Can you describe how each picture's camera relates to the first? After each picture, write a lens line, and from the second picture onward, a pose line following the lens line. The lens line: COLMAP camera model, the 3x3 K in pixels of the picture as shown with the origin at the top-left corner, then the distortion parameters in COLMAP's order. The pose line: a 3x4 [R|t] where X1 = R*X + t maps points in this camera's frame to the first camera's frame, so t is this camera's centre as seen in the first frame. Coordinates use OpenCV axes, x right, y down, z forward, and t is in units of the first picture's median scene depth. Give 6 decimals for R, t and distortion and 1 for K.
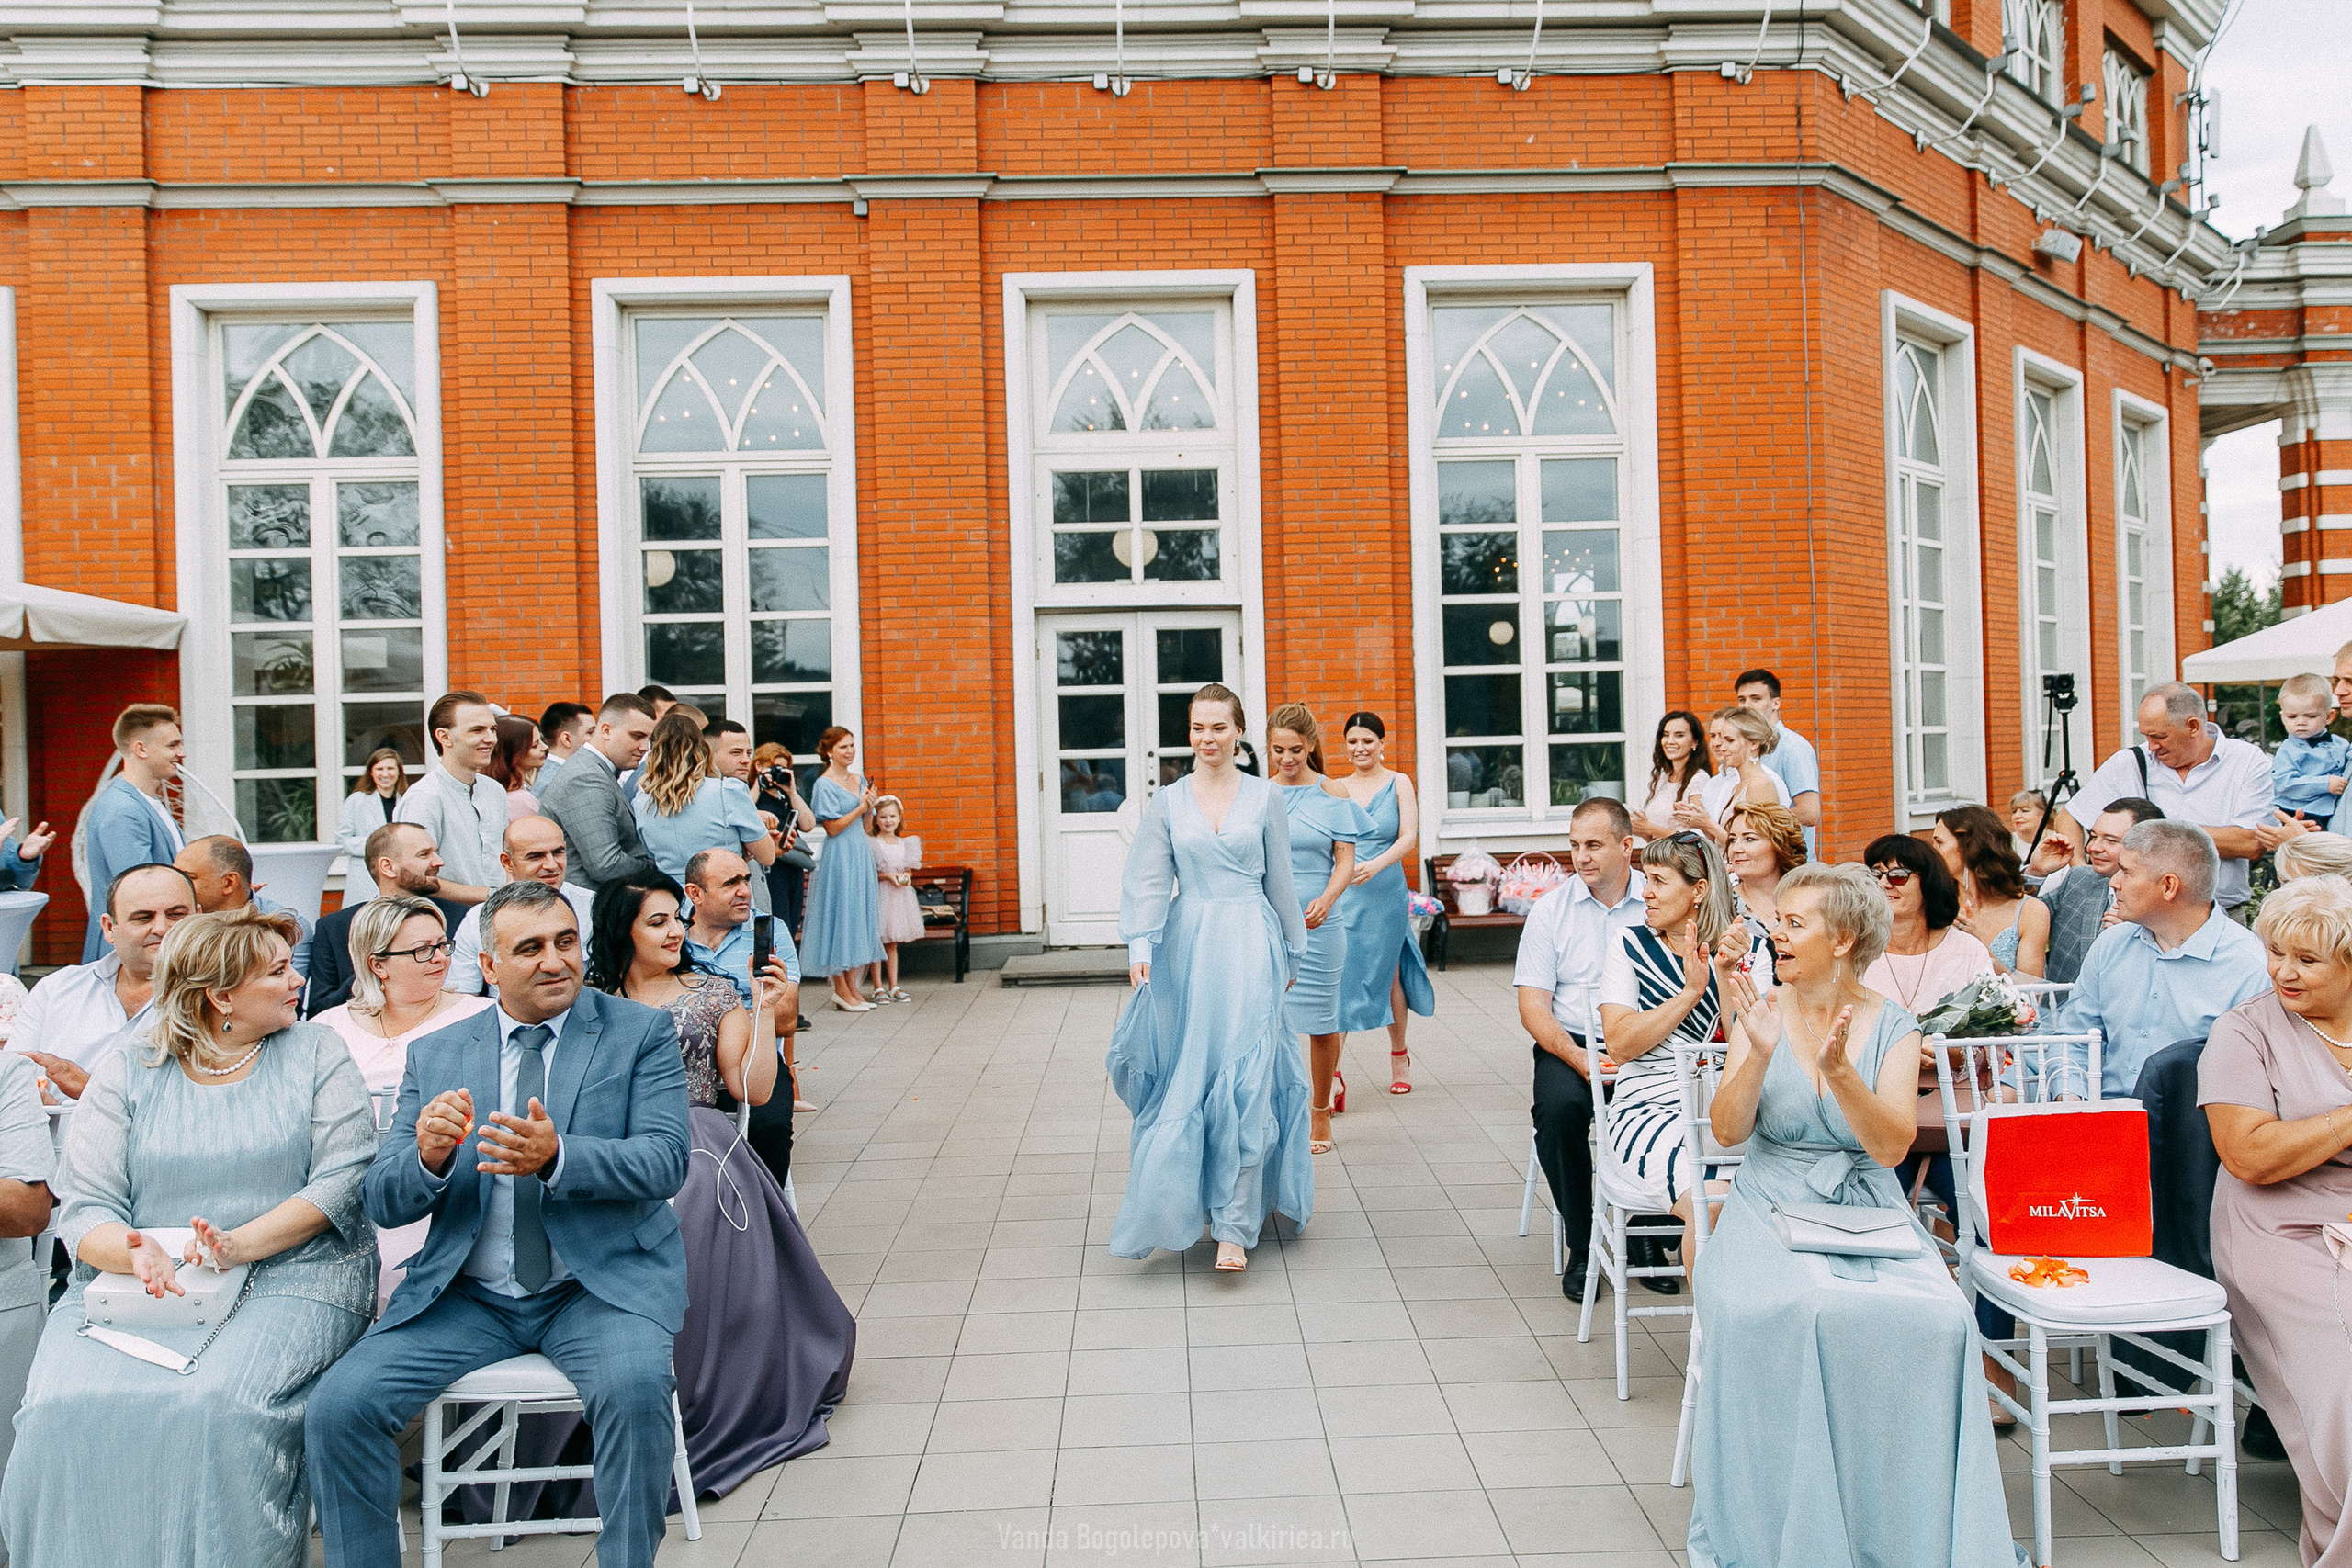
lens RADIAL K [[4555.8, 0, 1178.8], [0, 4555.8, 794.5], [0, 0, 1]] dist [-0.003541, 0.000000]
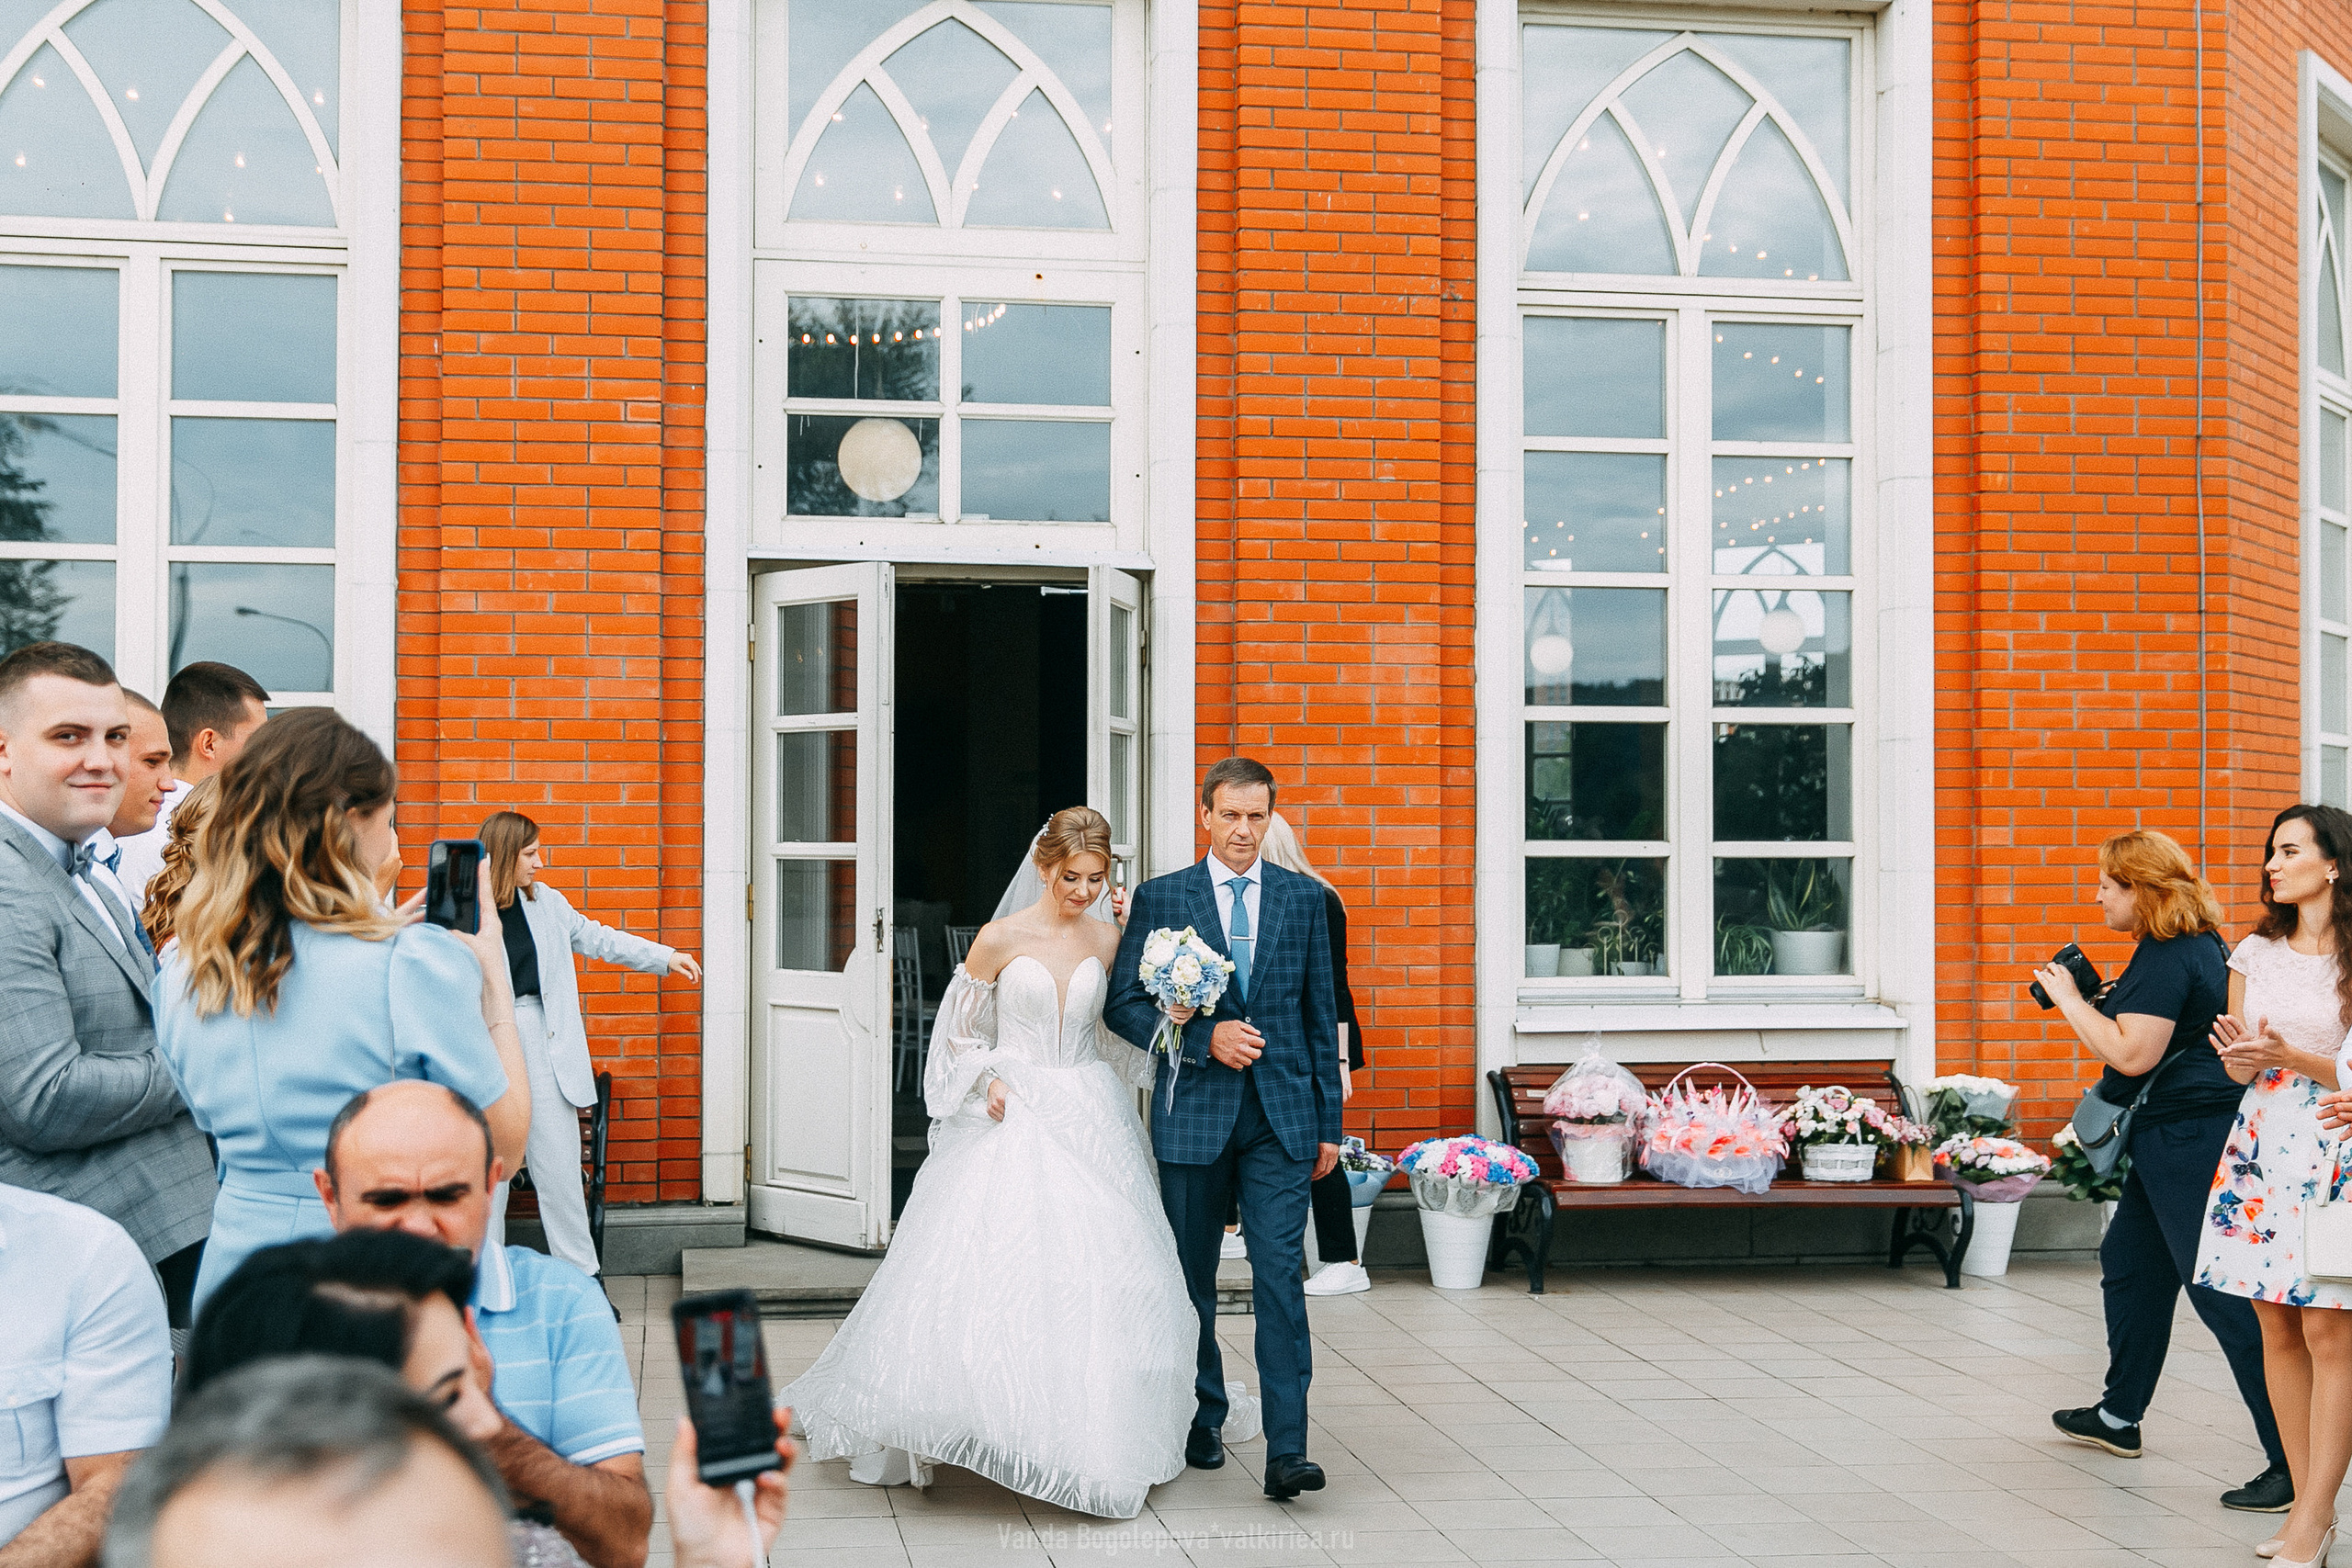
lens RADIAL K [[4555.8, 0, 1173.2], [0, 4555.8, 761.9], [0, 0, 1]] dist [-0.003541, 0.000000]
pose [[0.976126, 0.034056, 0.214520, -0.094018], [-0.026640, 0.998946, -0.037367, -0.000854], [-0.215566, 0.030760, 0.976005, 0.497724]]
